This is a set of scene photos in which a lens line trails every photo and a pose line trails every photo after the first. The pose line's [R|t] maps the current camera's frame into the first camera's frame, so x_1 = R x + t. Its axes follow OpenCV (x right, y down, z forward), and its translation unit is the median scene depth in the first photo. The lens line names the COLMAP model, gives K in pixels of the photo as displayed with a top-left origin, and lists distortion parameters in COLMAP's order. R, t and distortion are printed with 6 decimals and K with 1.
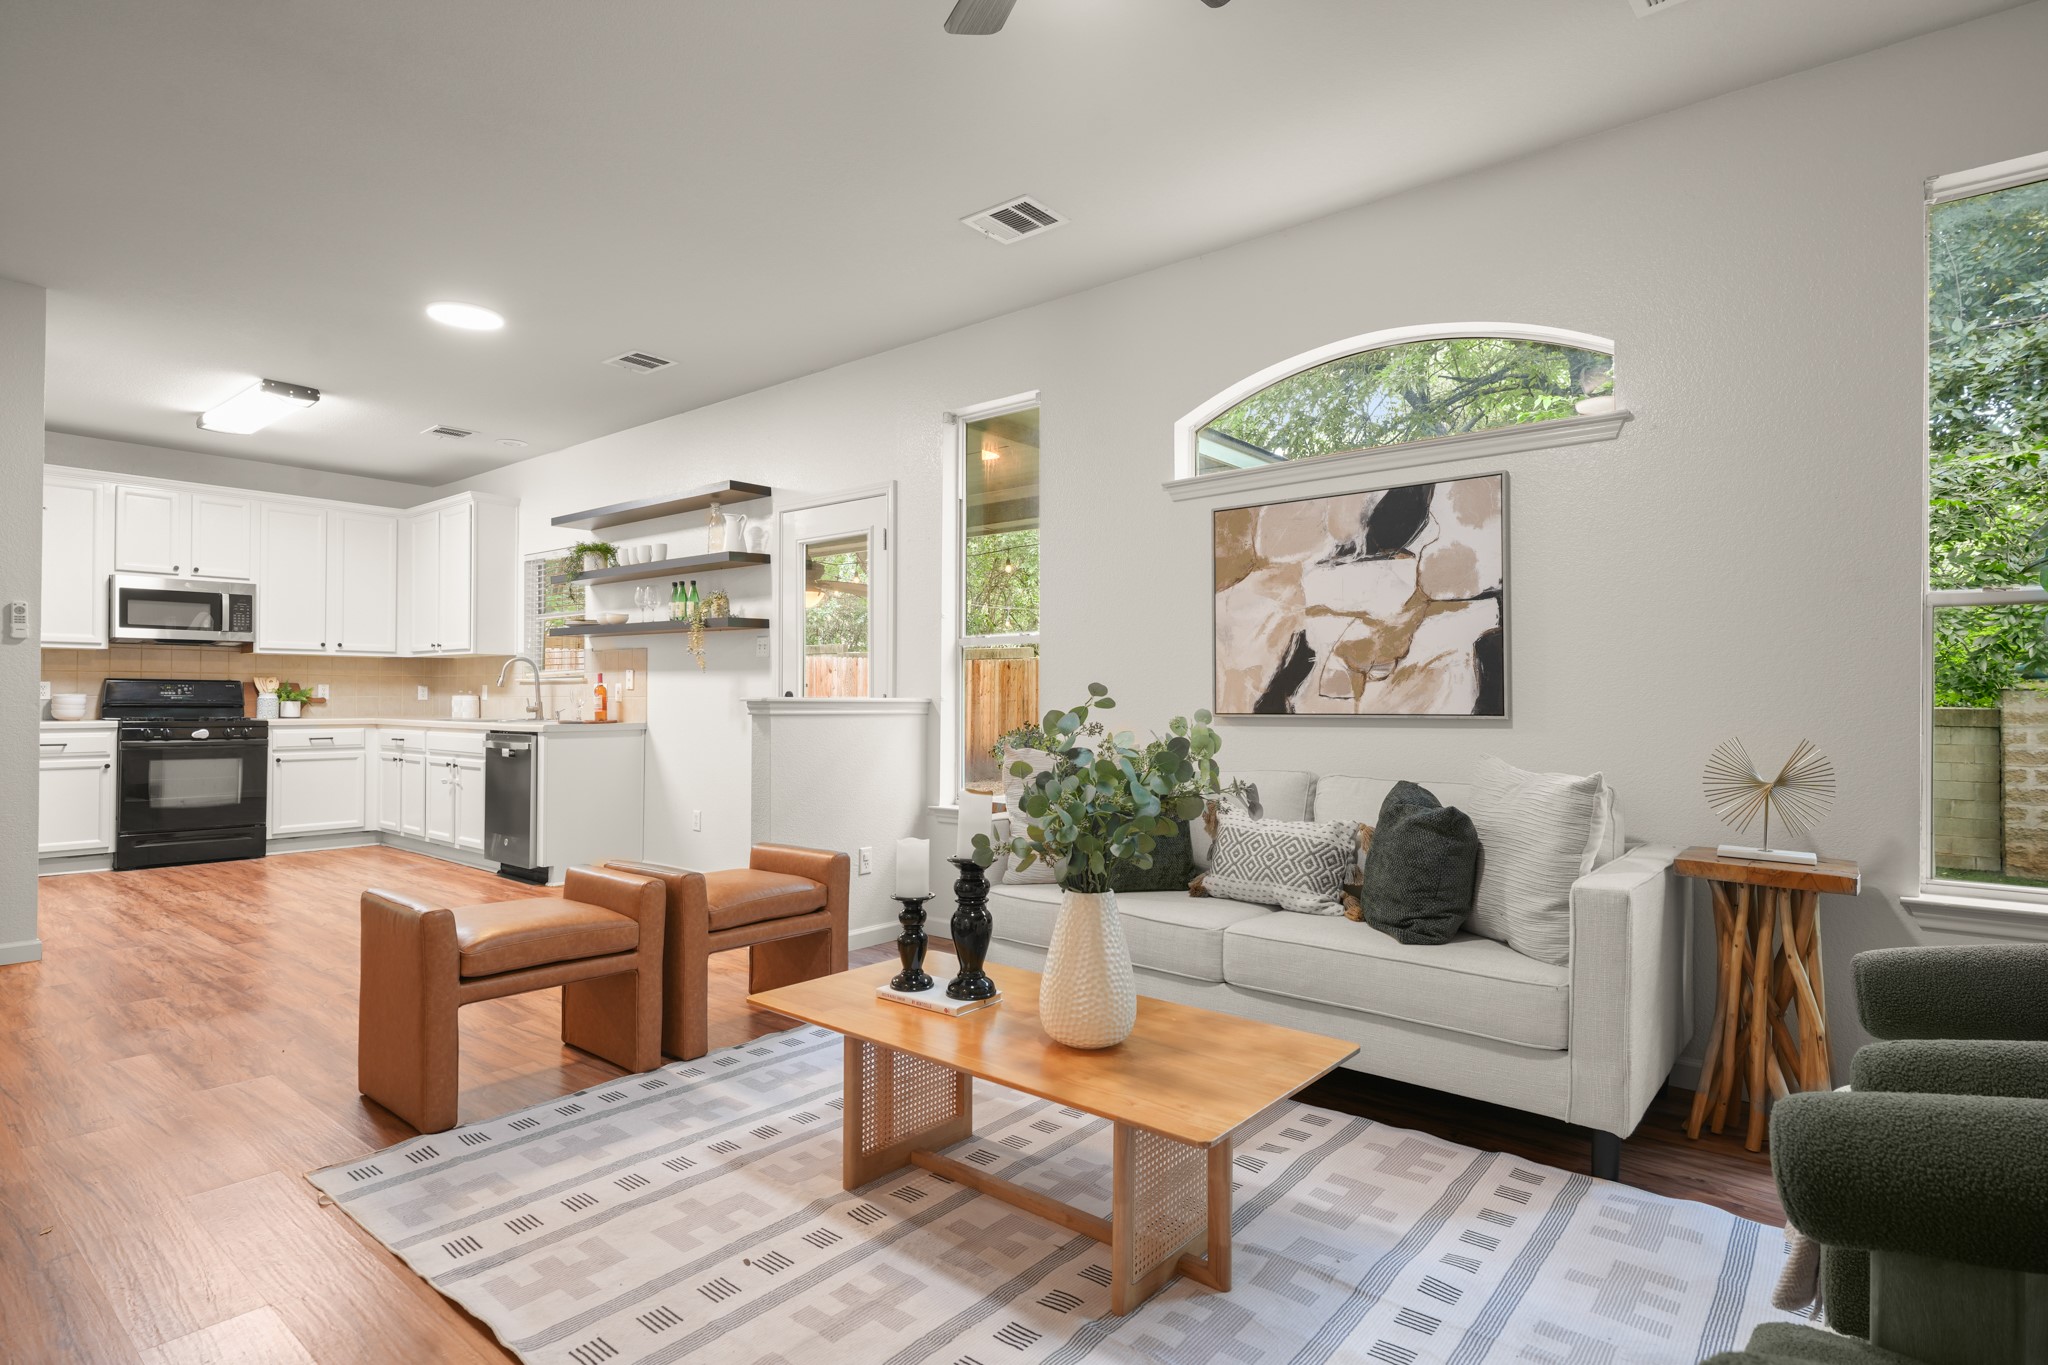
lens RADIAL K [[1058.3, 0, 1024.0], [0, 1058.3, 682.5], [0, 0, 1]] dist [0.001133, 0.000182]
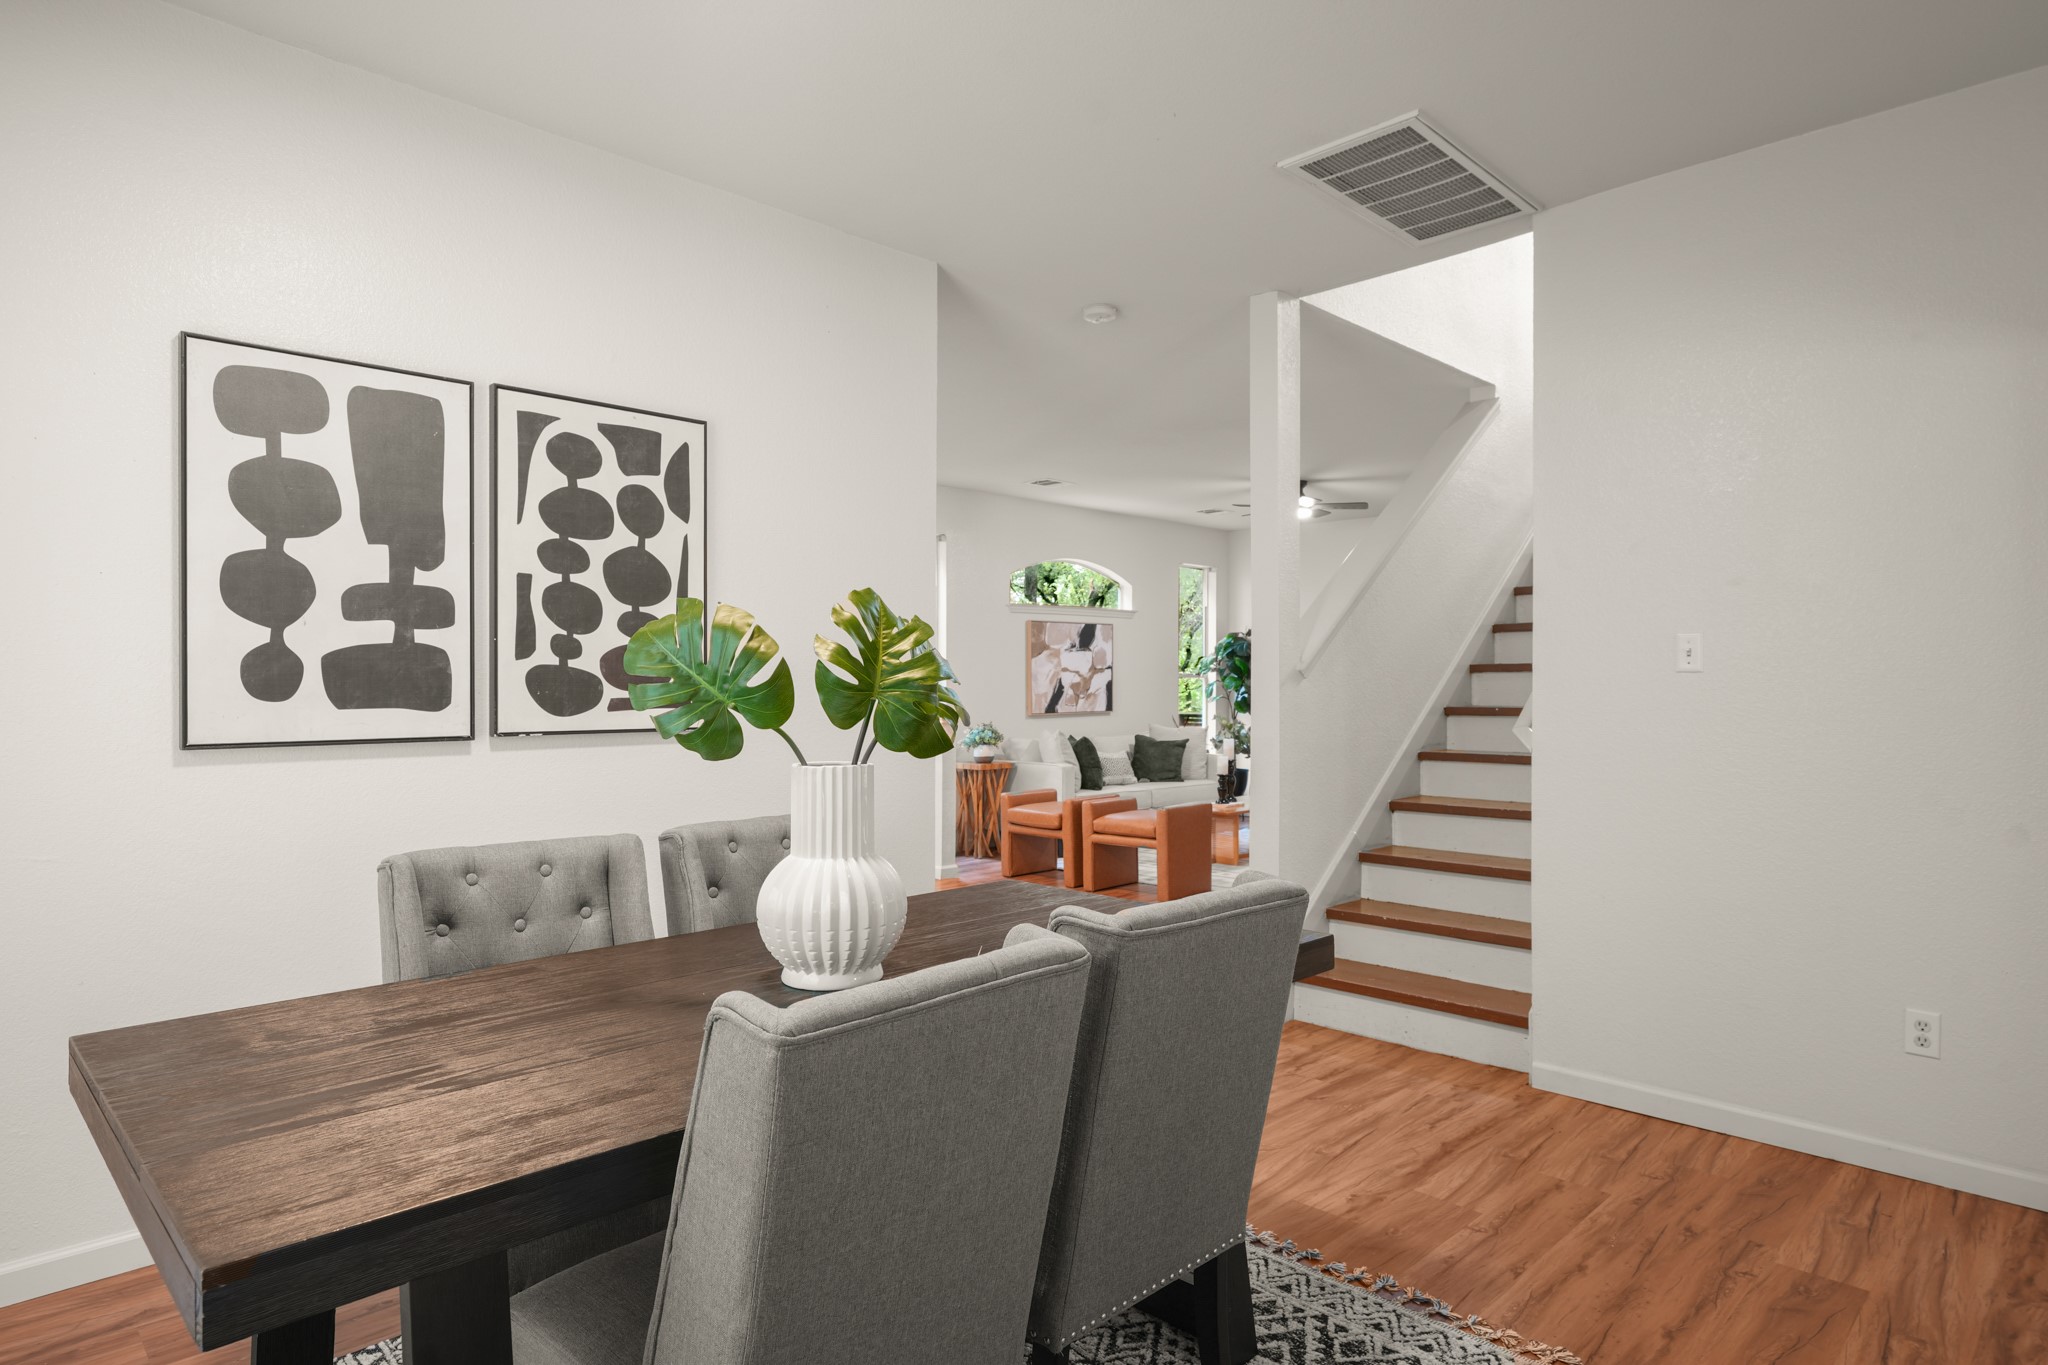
lens RADIAL K [[1166.4, 0, 1023.9], [0, 1166.4, 669.3], [0, 0, 1]] dist [-0.026349, 0.041318]
pose [[0.090837, 0.009443, 0.995821, -1.502152], [-0.015068, 0.999854, -0.008106, -0.028865], [-0.995752, -0.014269, 0.090966, 0.538896]]
